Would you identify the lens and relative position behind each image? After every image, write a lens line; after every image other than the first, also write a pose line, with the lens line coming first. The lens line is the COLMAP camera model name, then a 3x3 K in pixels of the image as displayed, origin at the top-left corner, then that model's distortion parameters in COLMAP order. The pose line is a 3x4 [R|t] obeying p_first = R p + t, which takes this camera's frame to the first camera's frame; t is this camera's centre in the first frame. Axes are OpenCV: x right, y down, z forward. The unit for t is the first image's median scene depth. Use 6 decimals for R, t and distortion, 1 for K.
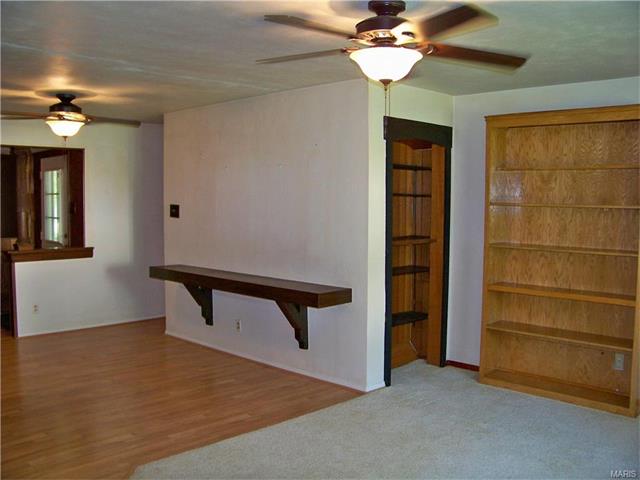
lens RADIAL K [[622.6, 0, 320.0], [0, 622.6, 240.0], [0, 0, 1]] dist [-0.133742, 0.014312]
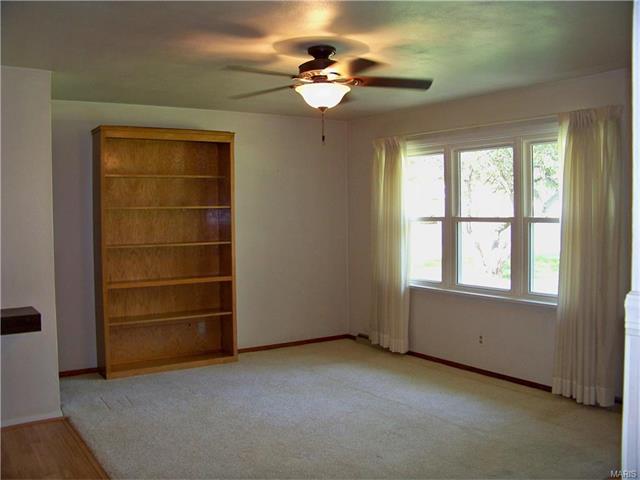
lens RADIAL K [[622.6, 0, 320.0], [0, 622.6, 240.0], [0, 0, 1]] dist [-0.133742, 0.014312]
pose [[0.193829, -0.049444, 0.979789, -0.708638], [0.087427, 0.995626, 0.032948, -0.006116], [-0.977132, 0.079274, 0.197304, 0.453844]]
